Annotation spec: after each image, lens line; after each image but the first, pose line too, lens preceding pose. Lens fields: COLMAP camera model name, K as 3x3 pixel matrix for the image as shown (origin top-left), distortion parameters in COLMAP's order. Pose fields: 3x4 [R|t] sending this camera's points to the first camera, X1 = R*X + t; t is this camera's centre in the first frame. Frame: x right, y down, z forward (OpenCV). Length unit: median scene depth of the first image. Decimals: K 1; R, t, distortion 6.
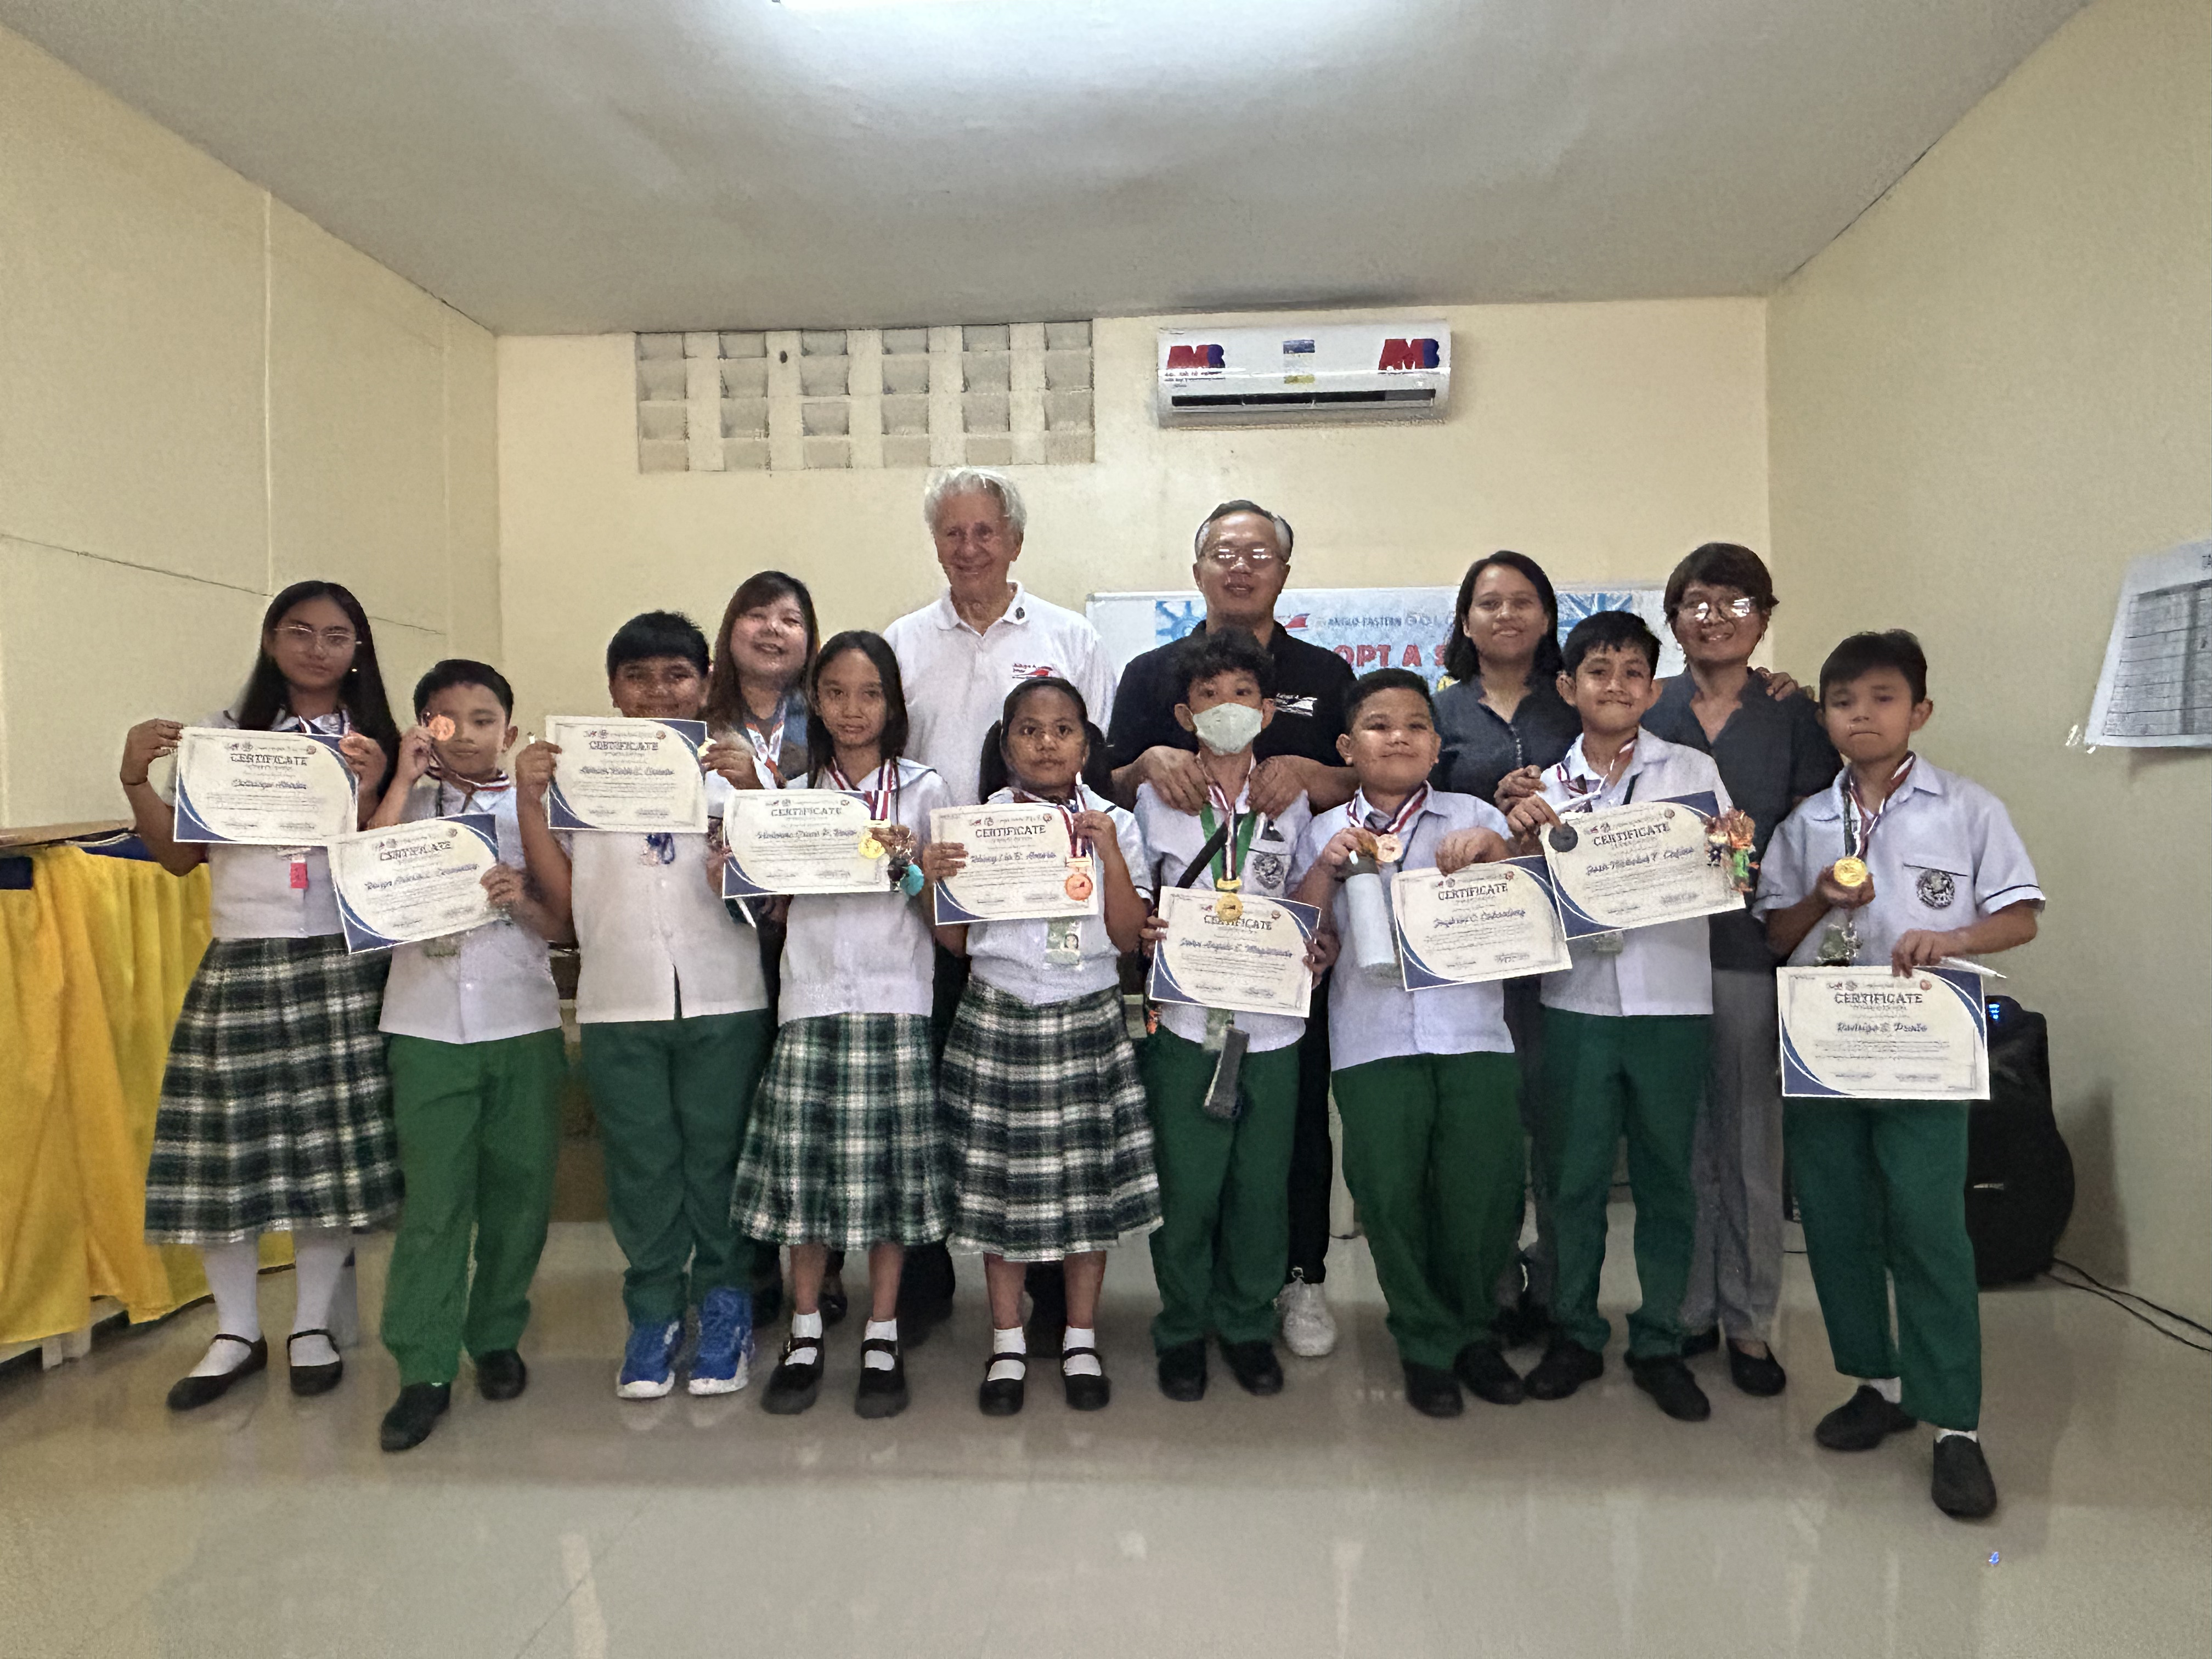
lens RADIAL K [[1611.5, 0, 1093.0], [0, 1611.5, 877.2], [0, 0, 1]] dist [-0.000476, -0.010490]
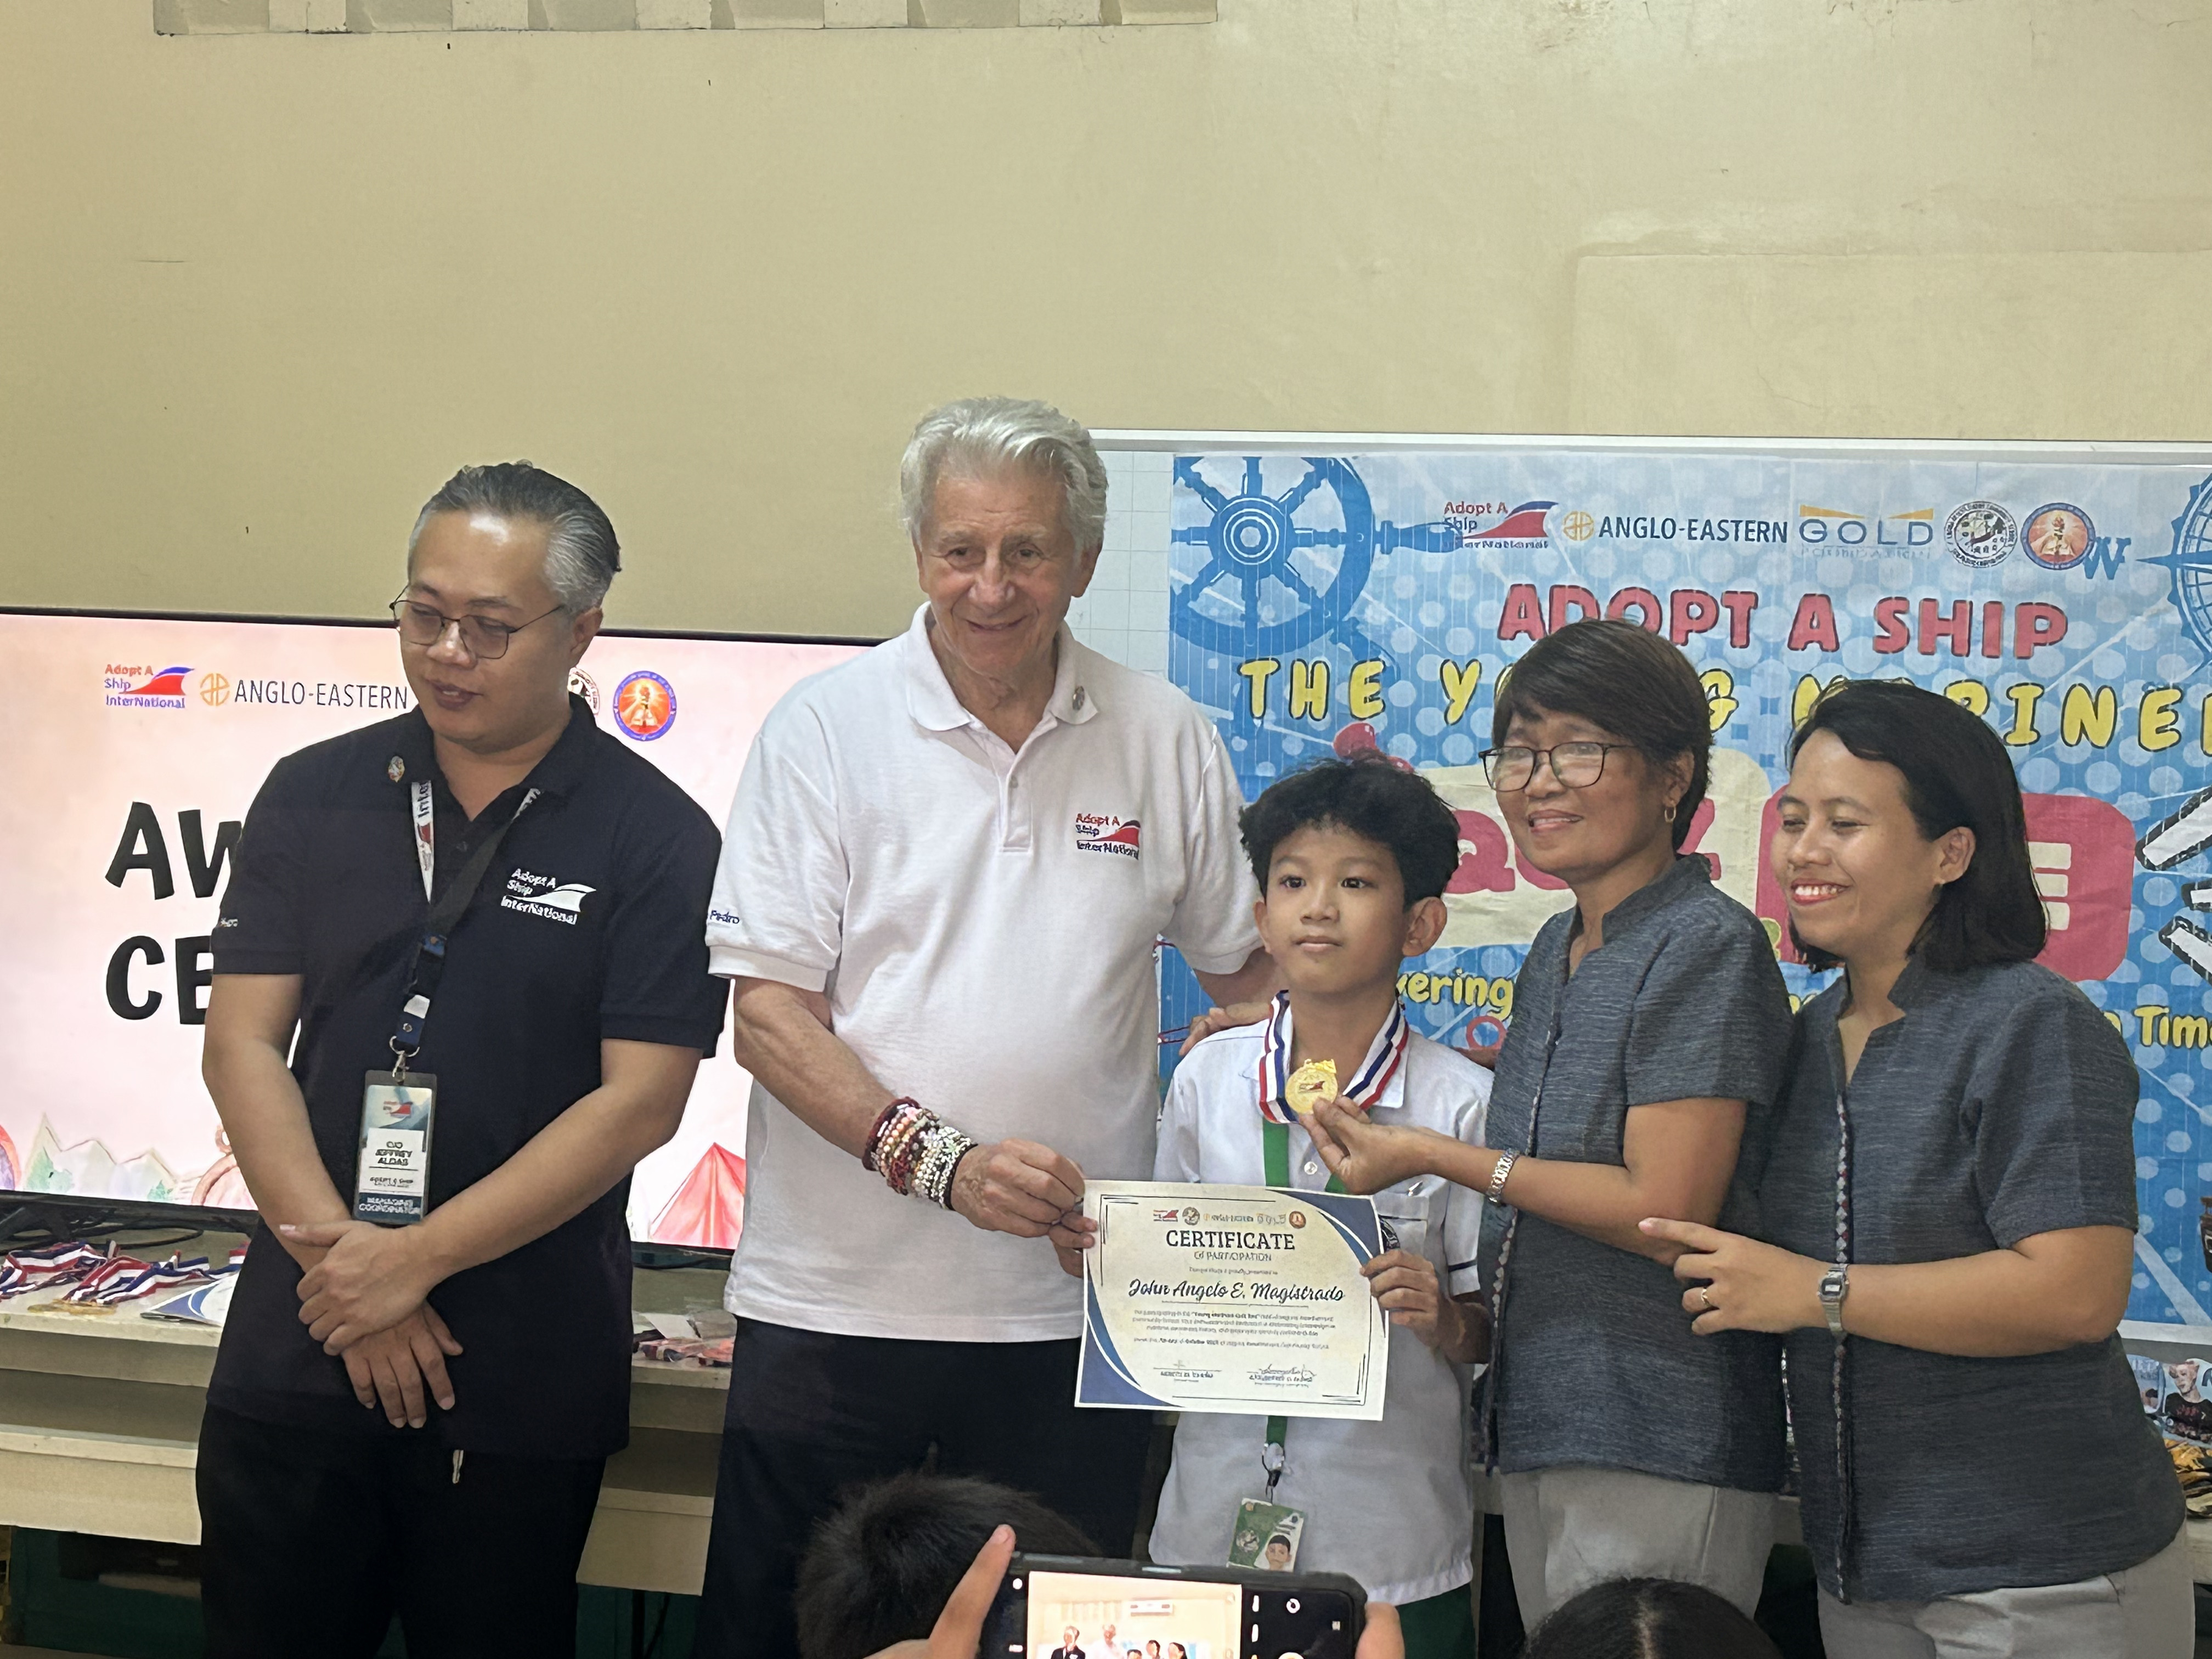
lens RADIAL K [[4244.6, 0, 1077.8], [0, 4244.6, 877.7], [0, 0, 1]] dist [0.159208, 0.000000]
pose [[0.963683, 0.056036, -0.261104, 0.246722], [-0.044769, 0.997799, 0.048907, -0.100136], [0.263270, -0.035442, 0.964071, -0.004408]]
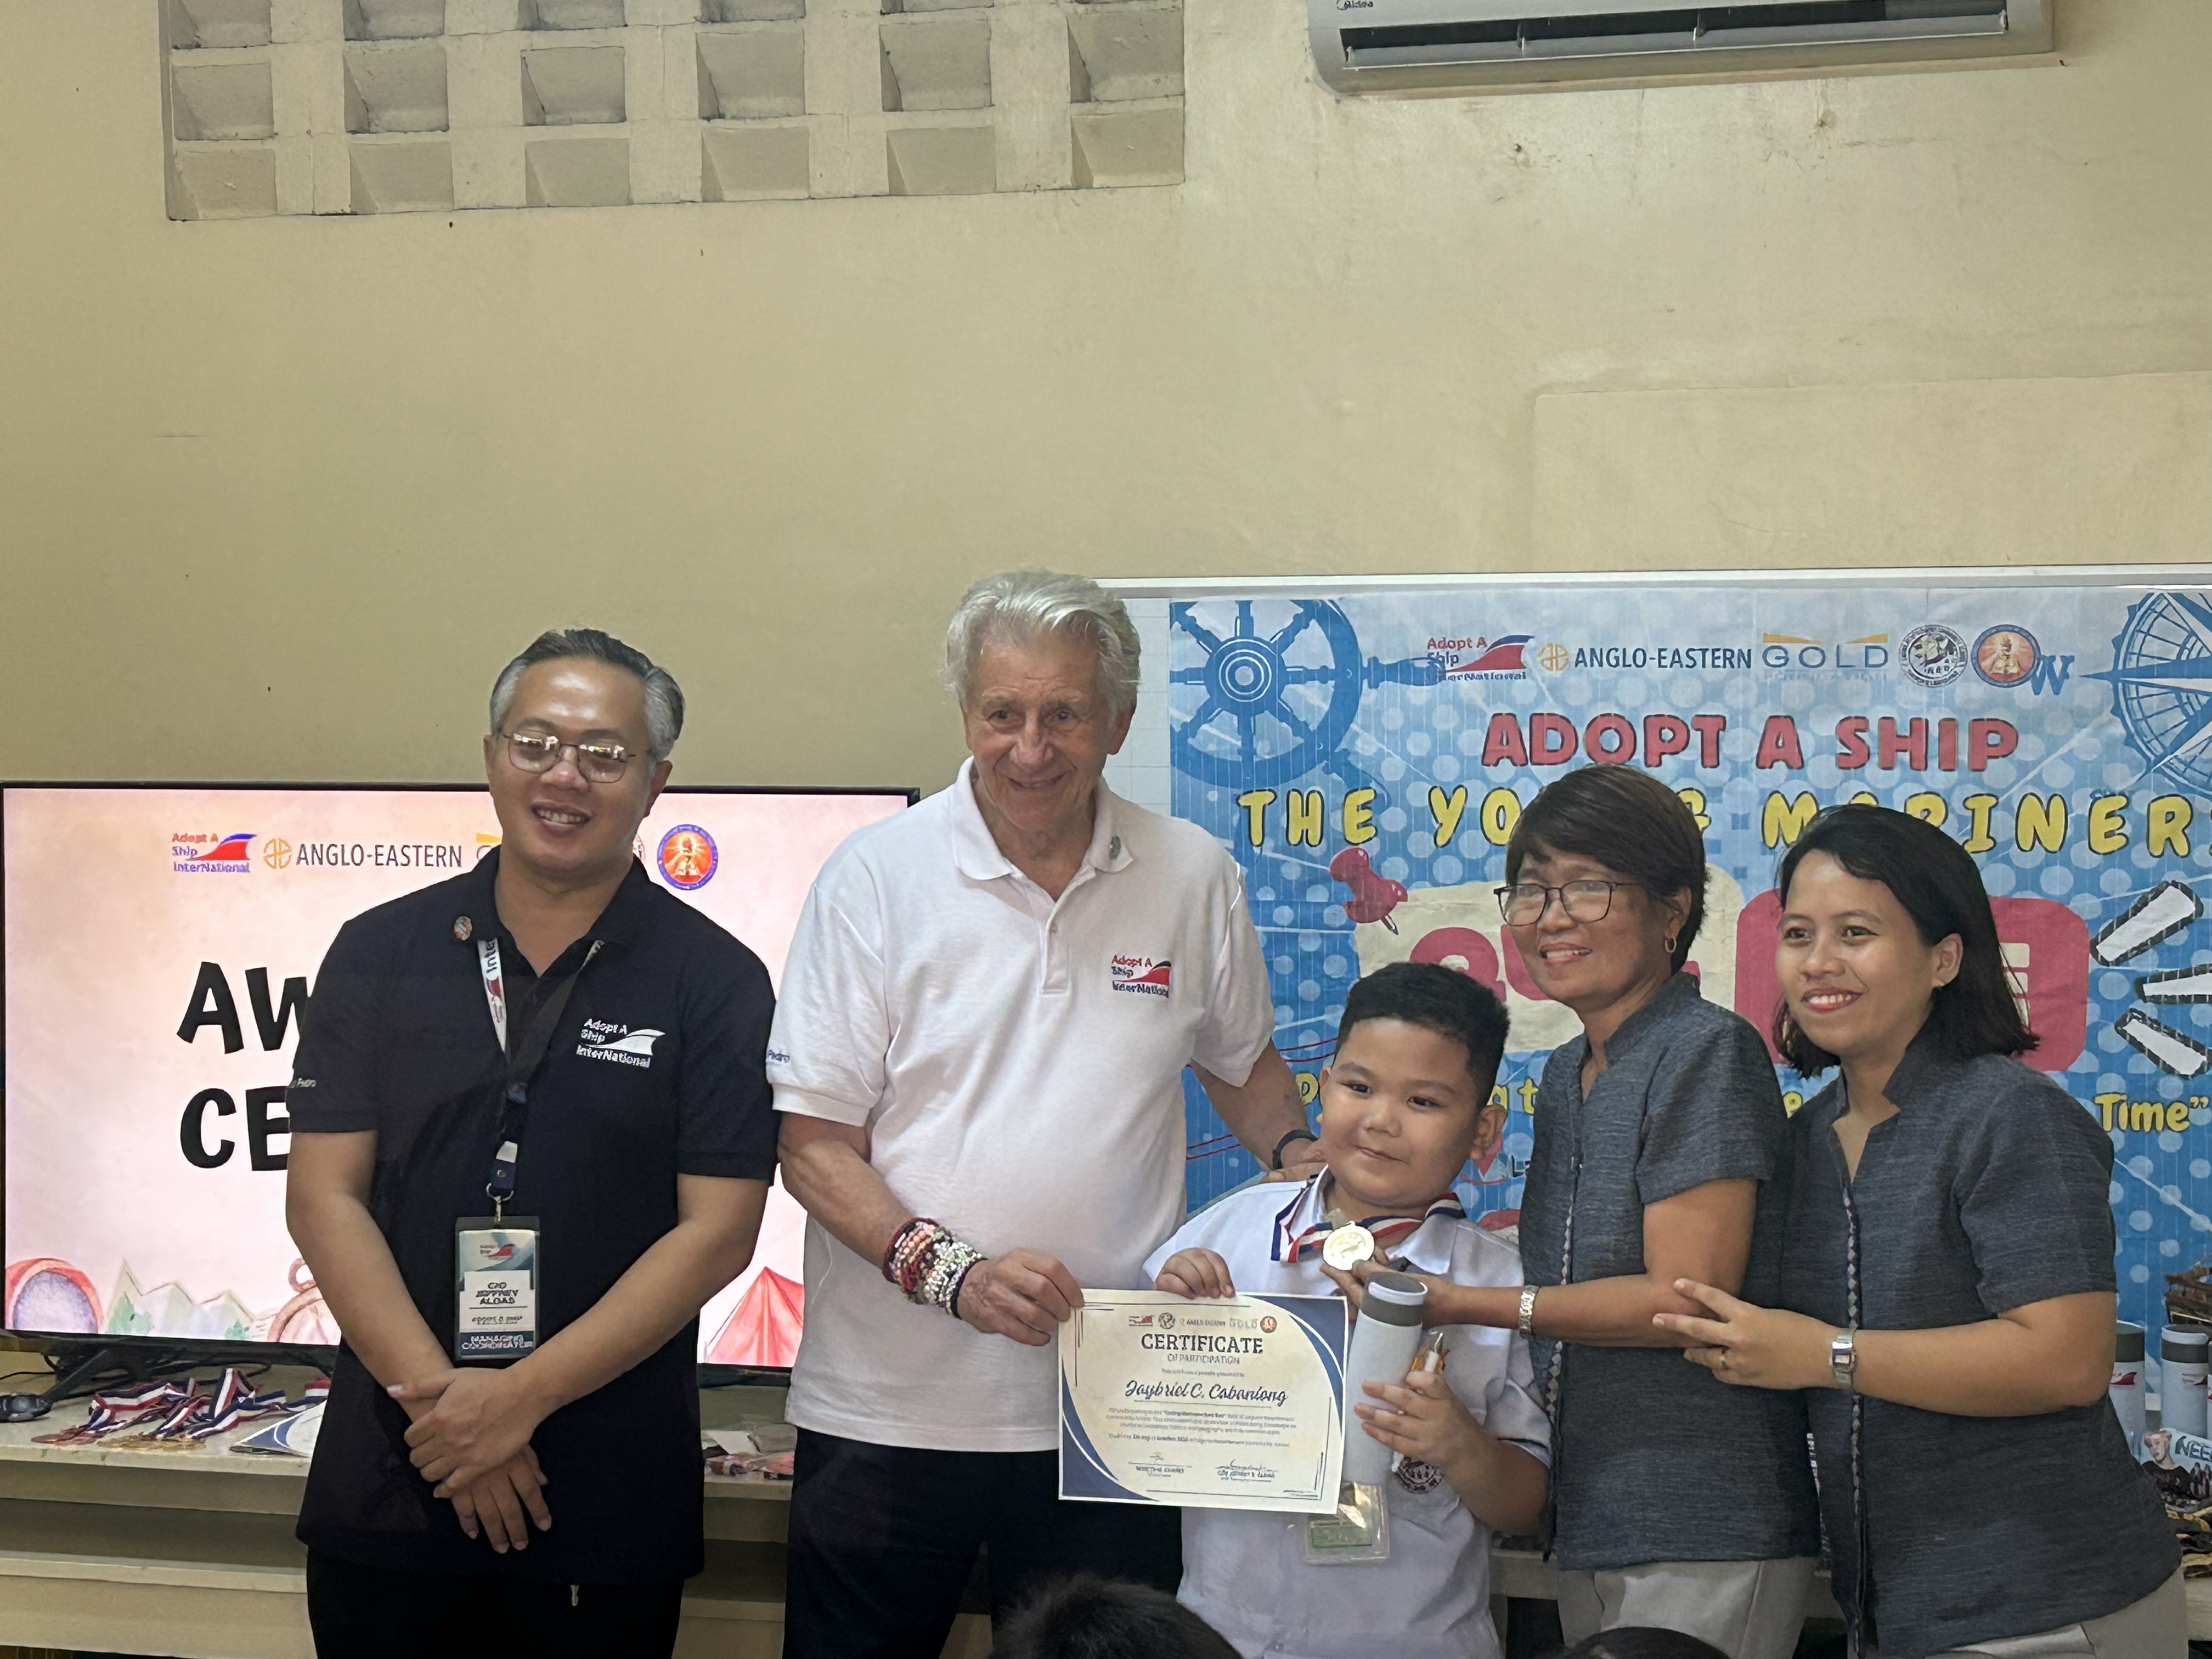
lens RADIAL K [[4244.6, 0, 1053.5], [0, 4244.6, 876.0], [0, 0, 1]] dist [0.159208, 0.000000]
pose [[0.967681, 0.019461, -0.251426, 0.242231], [-0.012932, 0.999536, 0.027596, -0.110245], [0.251846, -0.023452, 0.967483, -0.057114]]
